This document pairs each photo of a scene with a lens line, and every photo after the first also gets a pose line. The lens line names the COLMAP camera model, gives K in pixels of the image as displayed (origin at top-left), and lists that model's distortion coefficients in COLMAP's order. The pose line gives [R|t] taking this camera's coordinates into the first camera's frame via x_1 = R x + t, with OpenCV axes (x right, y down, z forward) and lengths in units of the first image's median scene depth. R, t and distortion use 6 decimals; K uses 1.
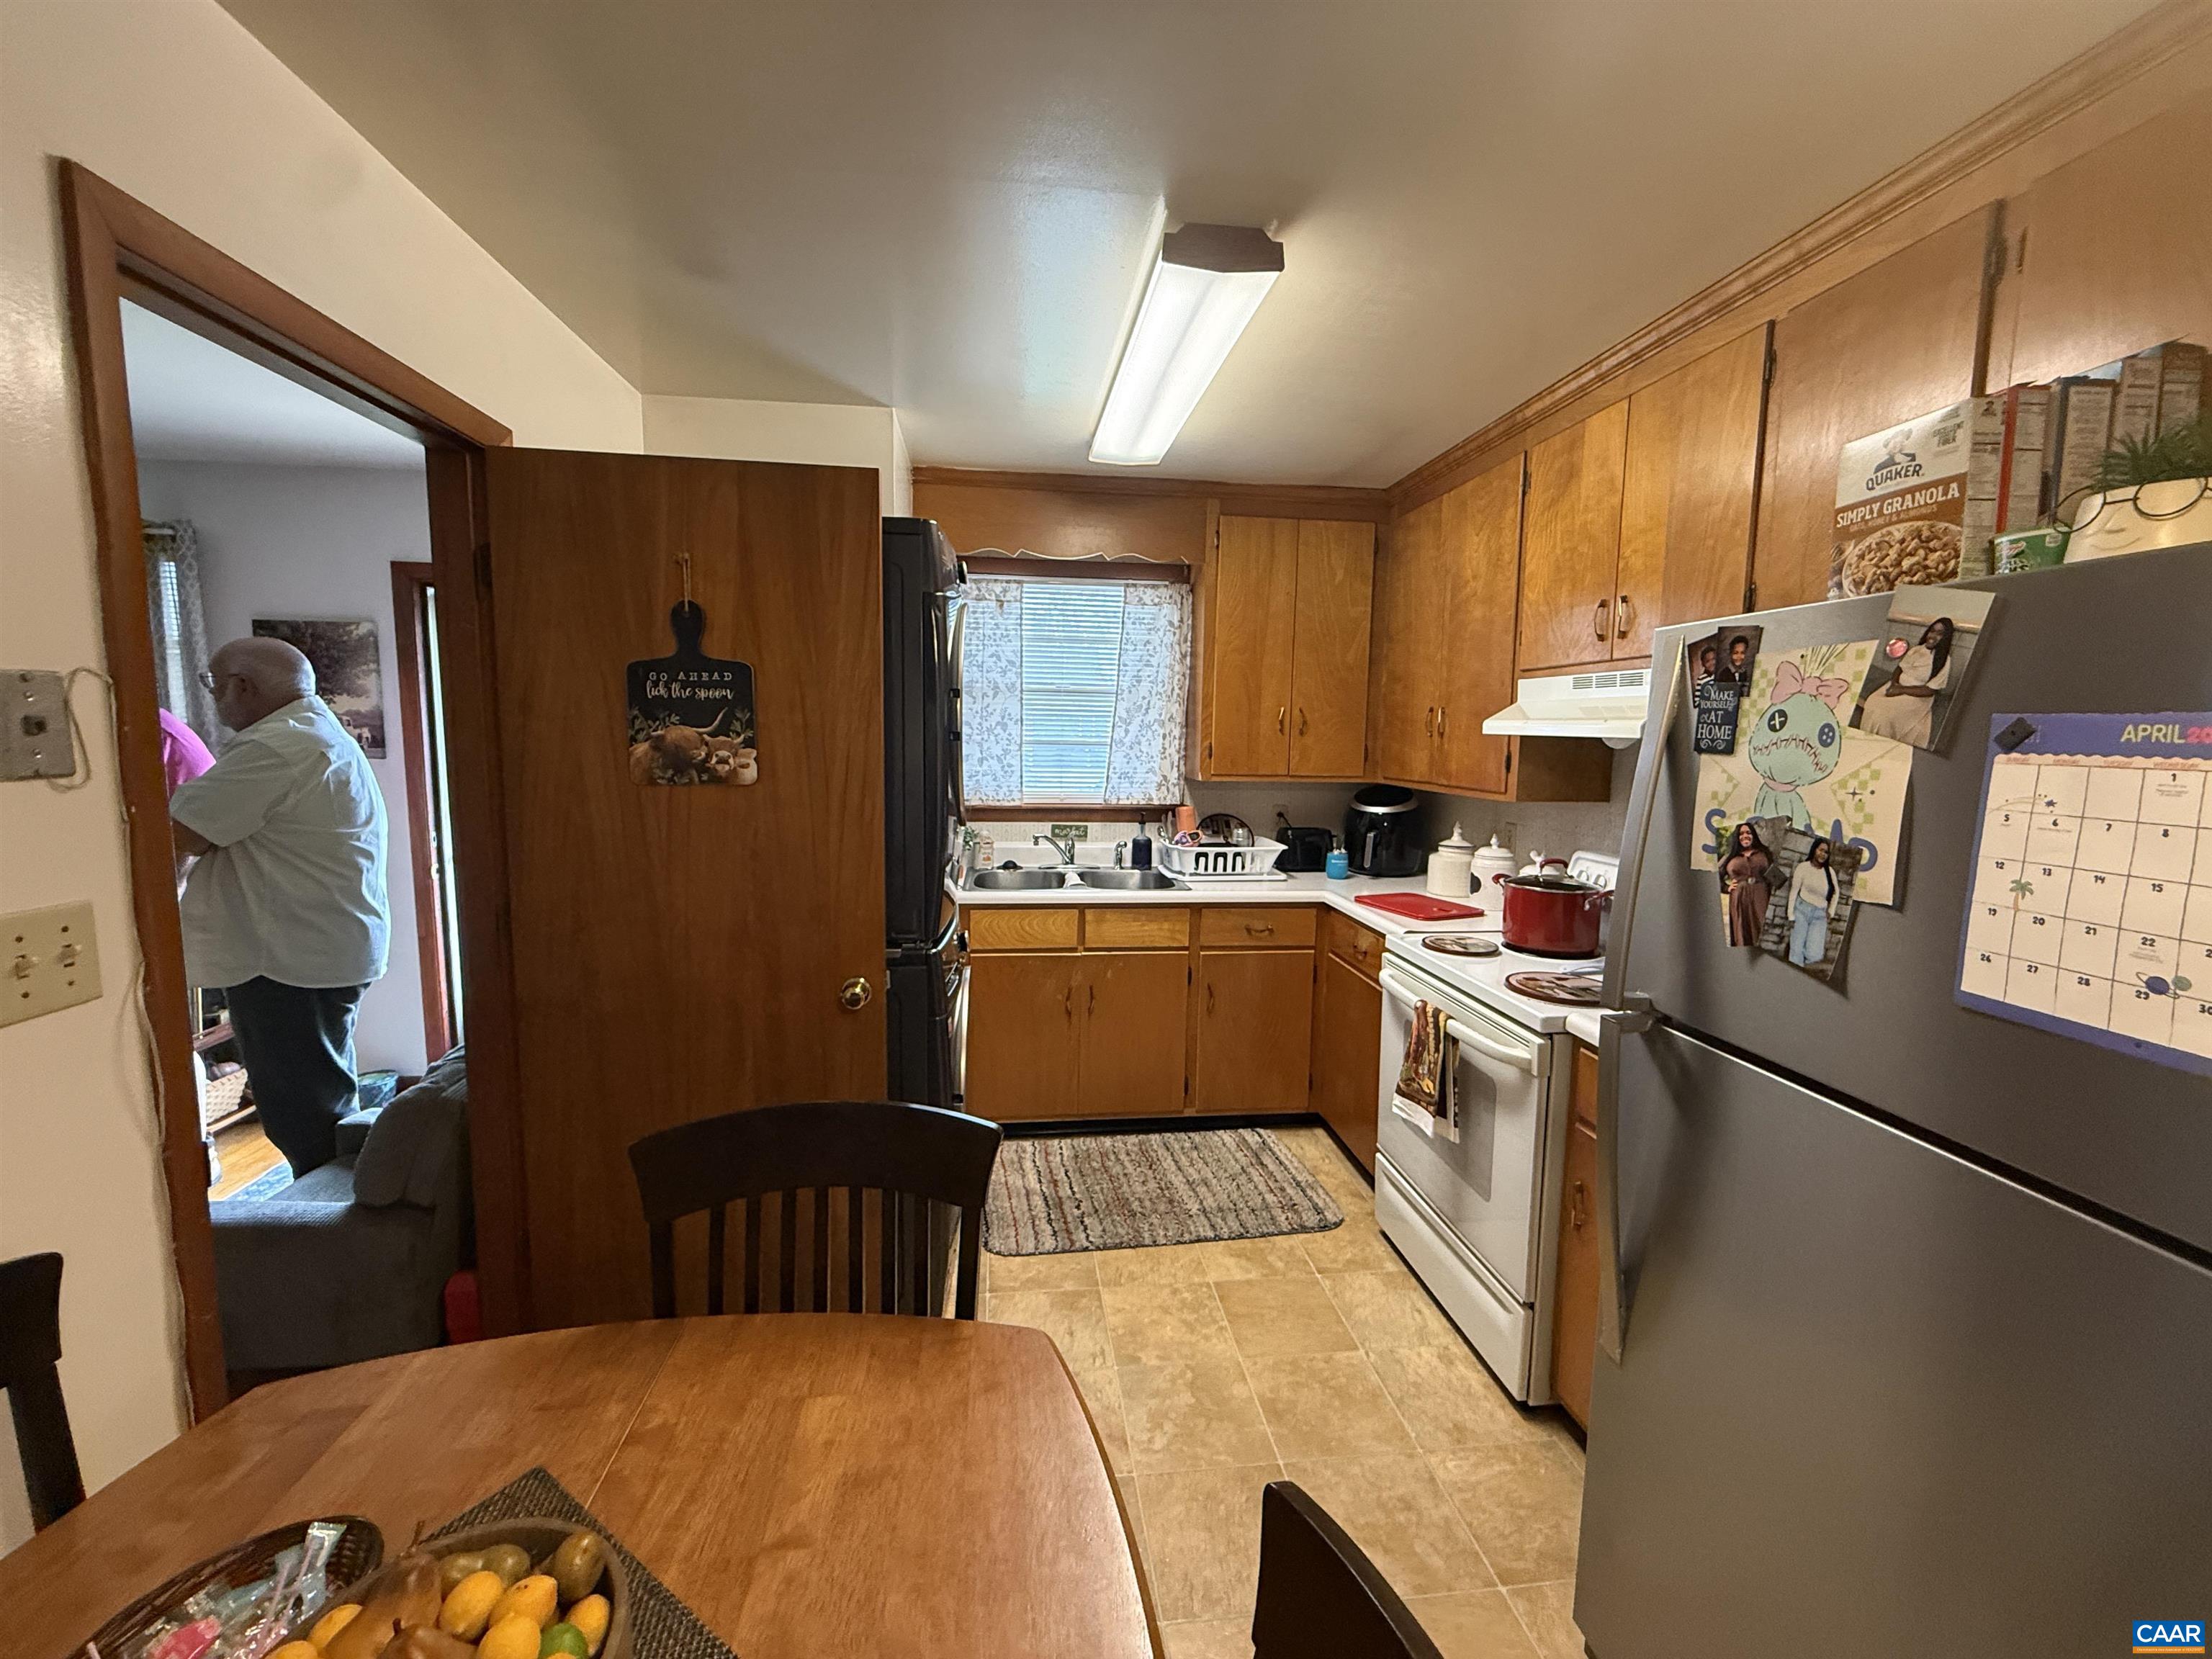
lens RADIAL K [[879.5, 0, 1102.0], [0, 879.5, 827.9], [0, 0, 1]] dist [-0.001367, -0.000164]
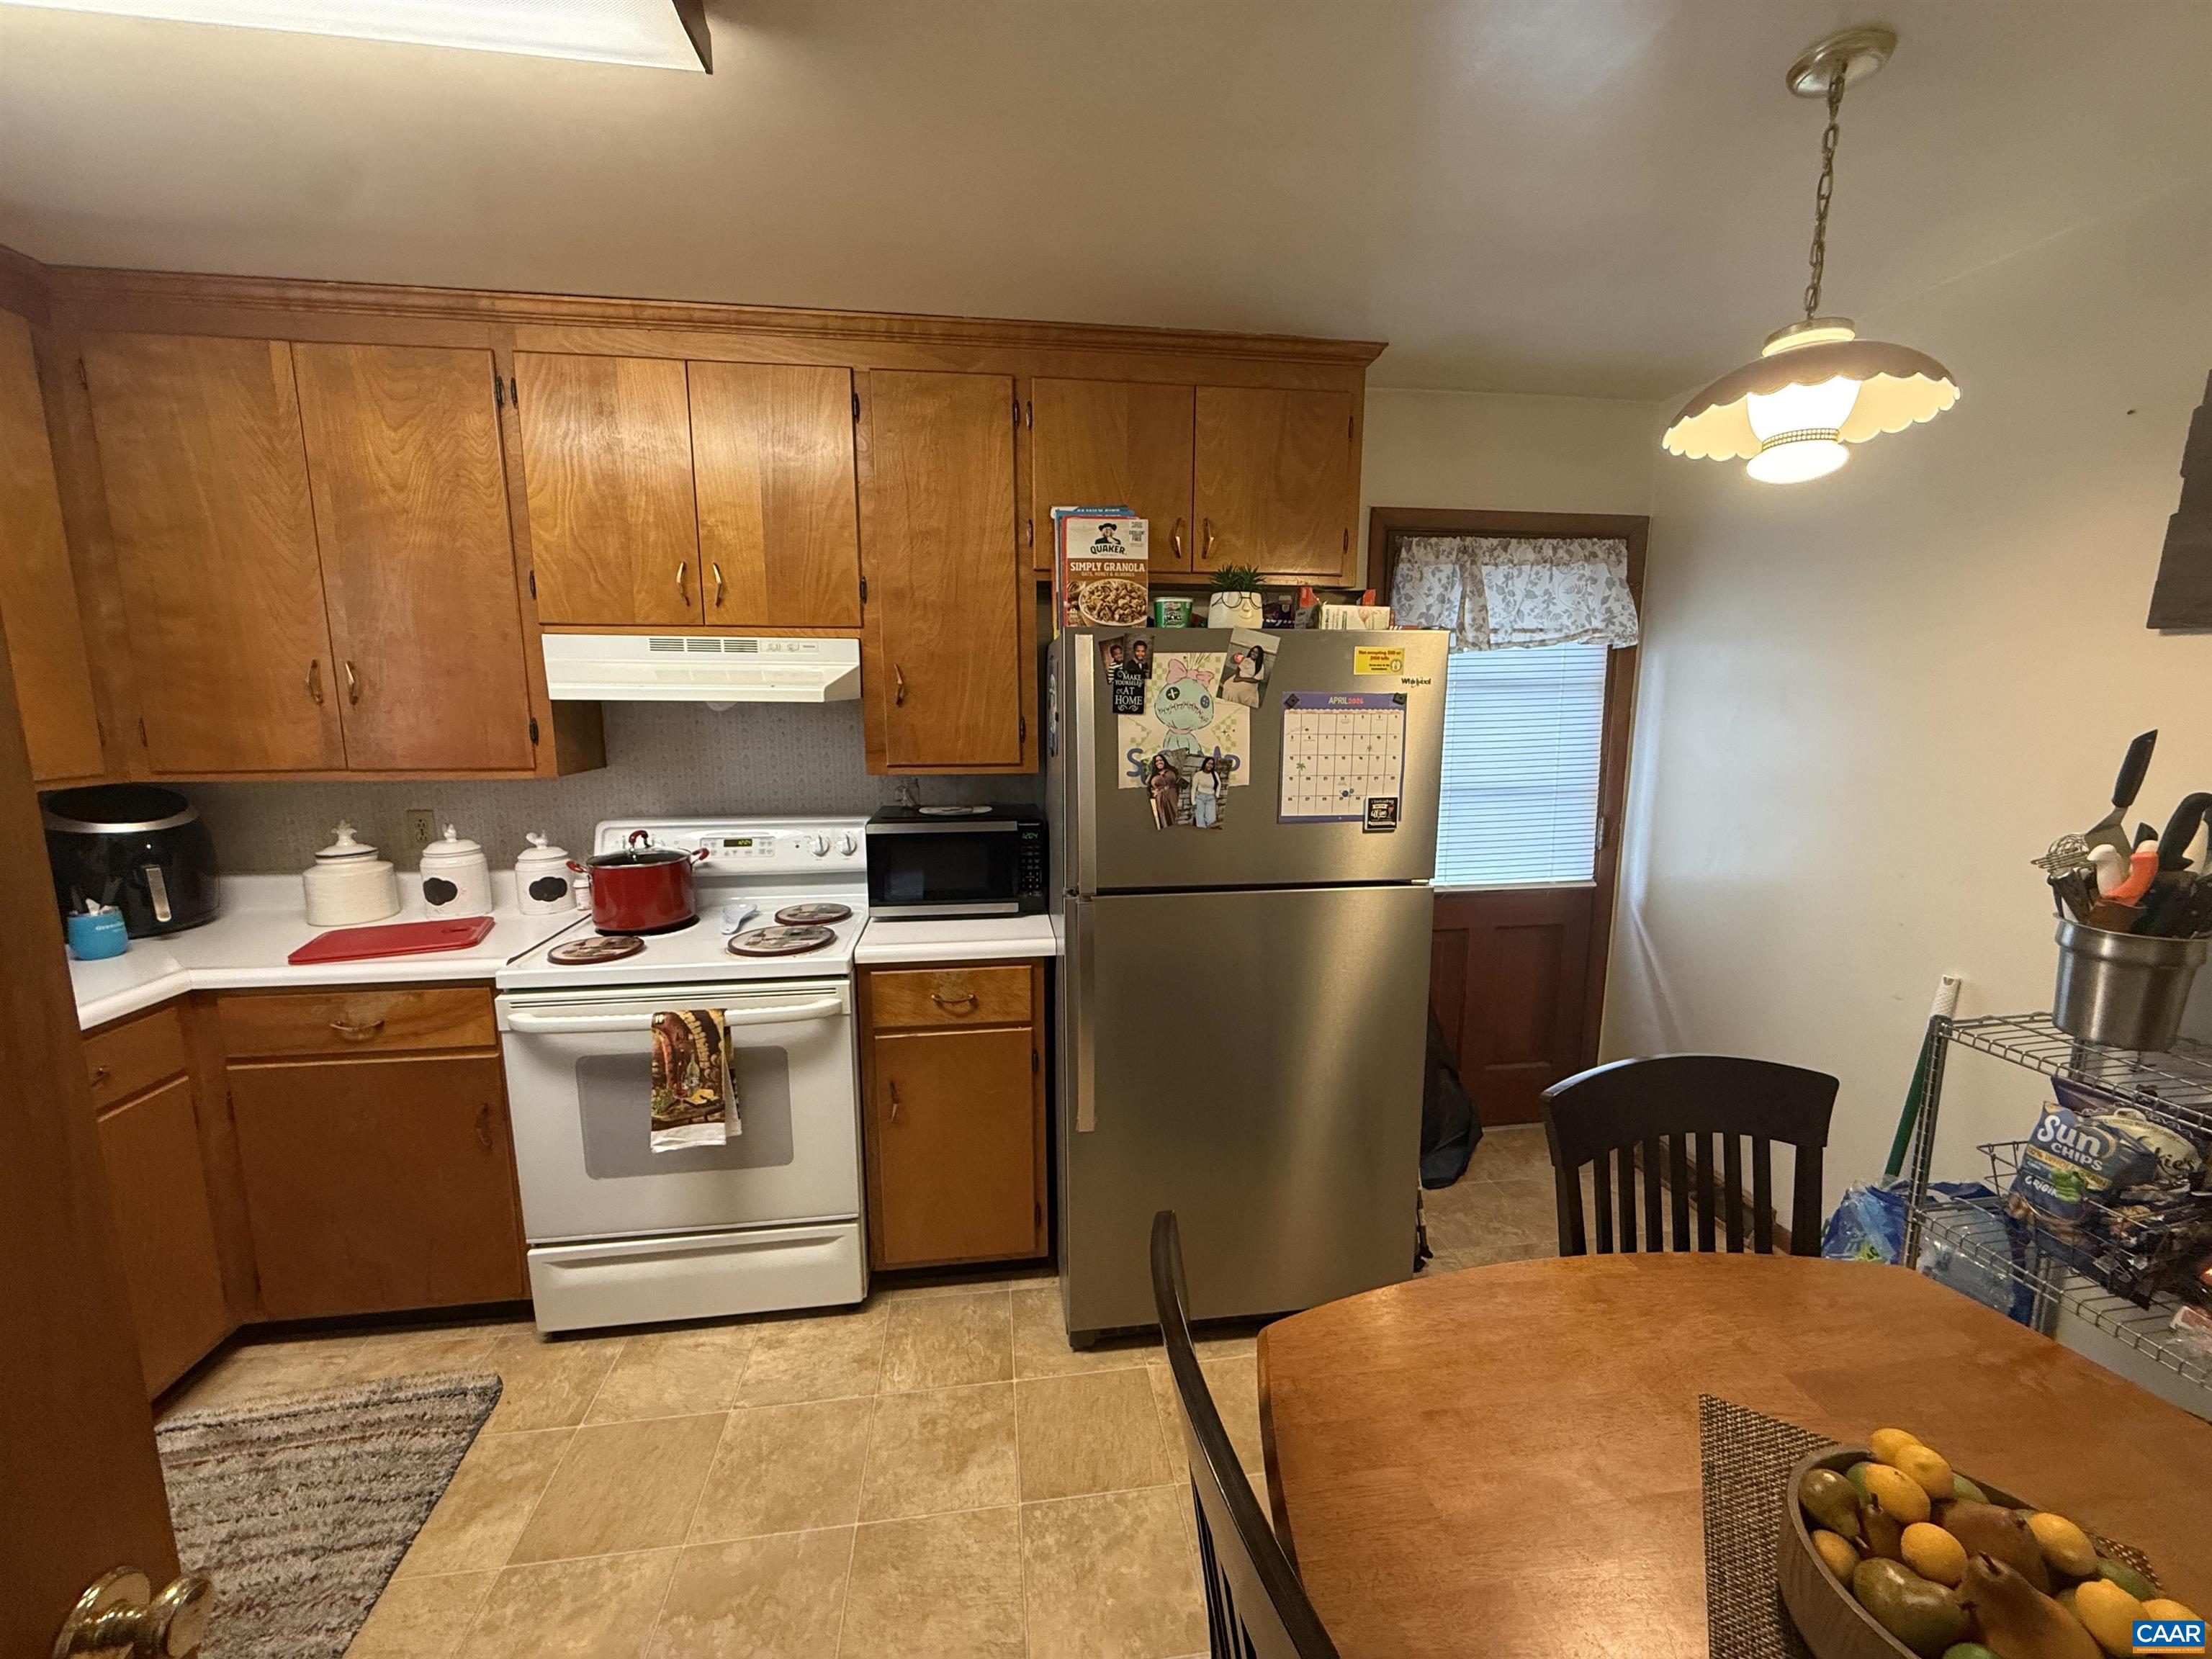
lens RADIAL K [[879.5, 0, 1102.0], [0, 879.5, 827.9], [0, 0, 1]] dist [-0.001367, -0.000164]
pose [[-0.019386, -0.166789, 0.985802, -0.918674], [0.107142, 0.979963, 0.167908, -0.157911], [-0.994055, 0.108876, -0.001127, 1.095877]]
